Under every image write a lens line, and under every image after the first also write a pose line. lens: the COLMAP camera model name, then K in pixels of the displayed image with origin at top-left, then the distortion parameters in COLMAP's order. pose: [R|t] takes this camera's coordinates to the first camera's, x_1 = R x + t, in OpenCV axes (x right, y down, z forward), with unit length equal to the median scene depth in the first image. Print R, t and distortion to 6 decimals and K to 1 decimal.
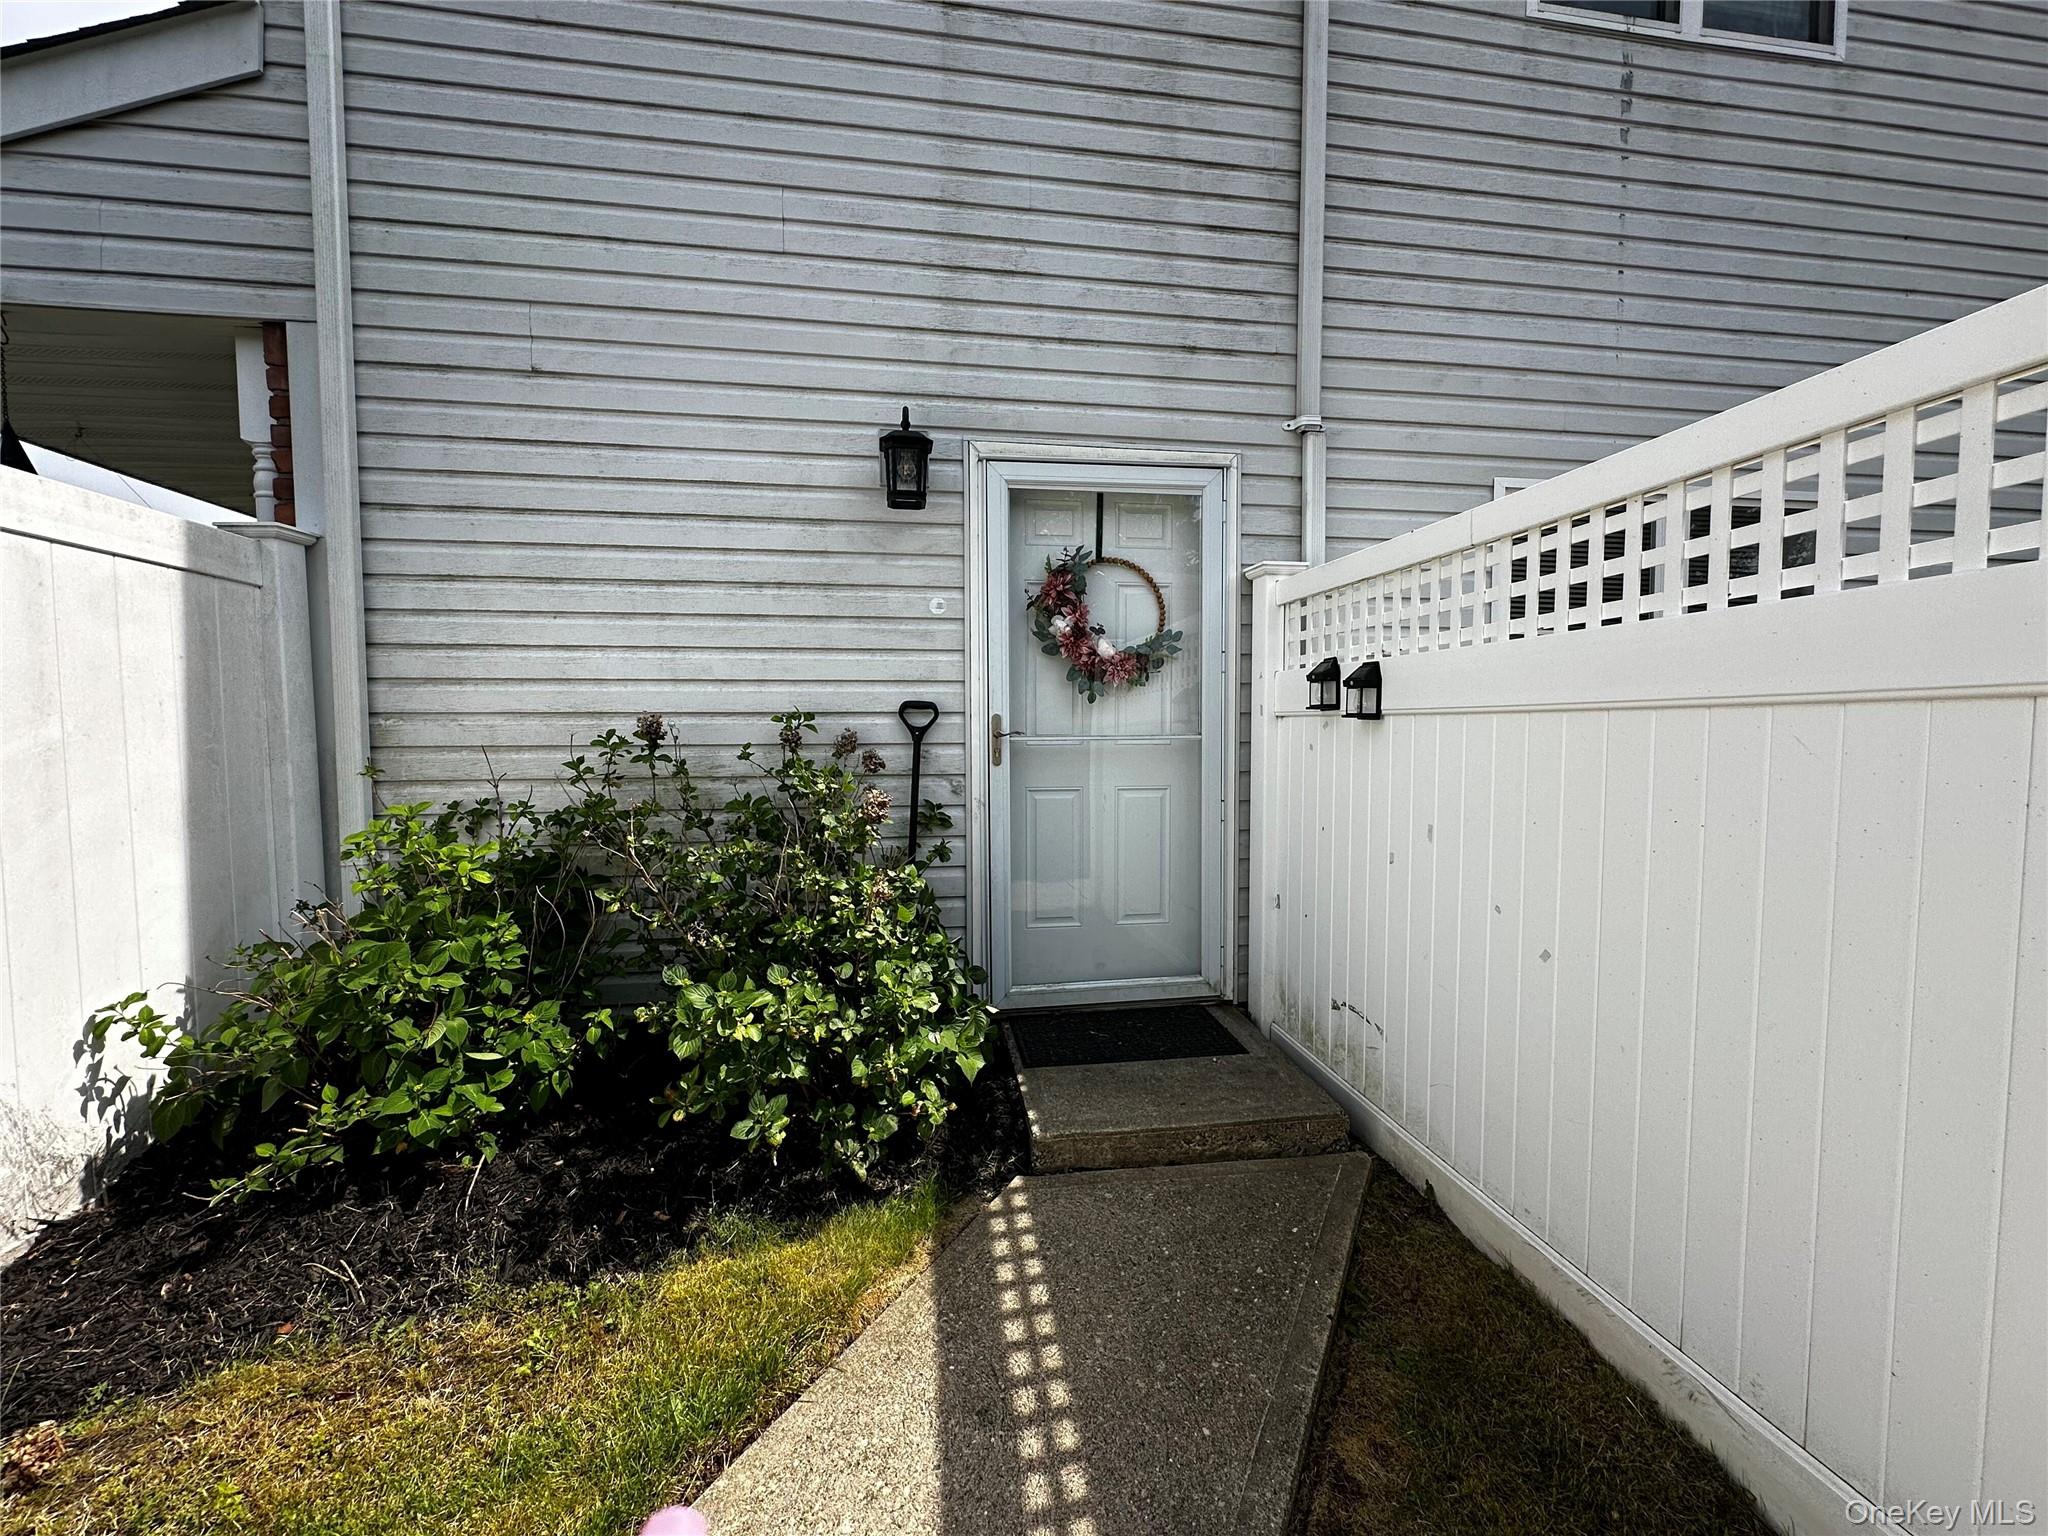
lens RADIAL K [[816.9, 0, 1031.0], [0, 816.9, 765.8], [0, 0, 1]] dist [0.009885, -0.001029]
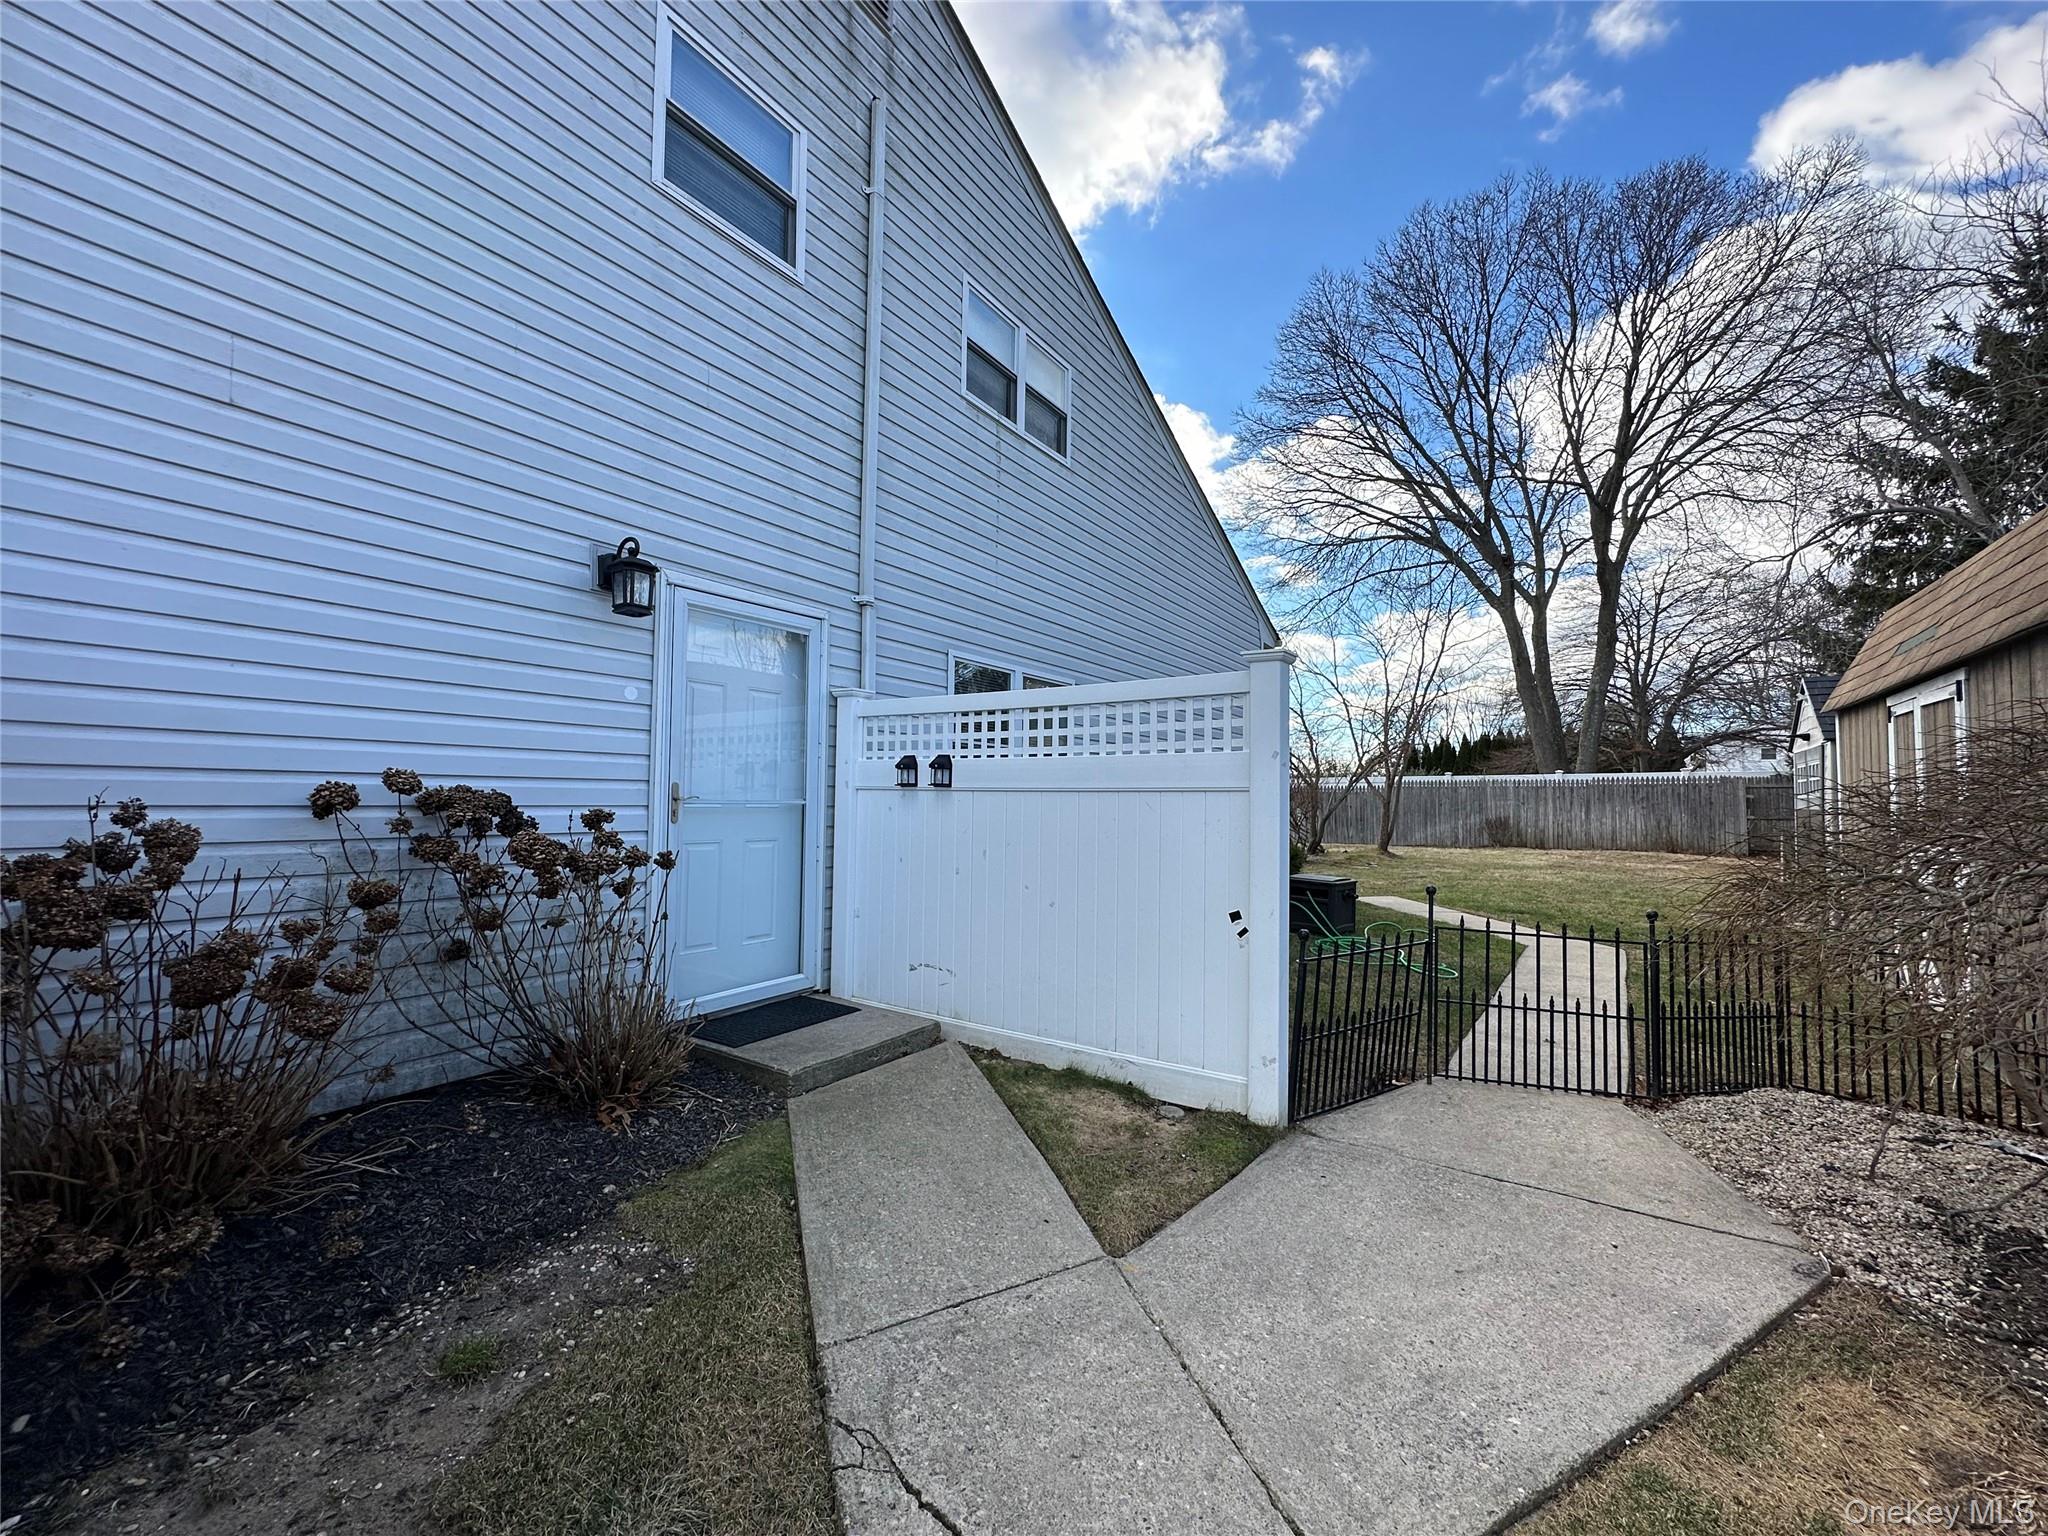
lens RADIAL K [[816.9, 0, 1027.6], [0, 816.9, 772.5], [0, 0, 1]] dist [0.009885, -0.001029]
pose [[0.677411, 0.036704, 0.734689, -0.572645], [0.018202, 0.997612, -0.066622, 0.014577], [-0.735380, 0.058503, 0.675125, -0.241522]]
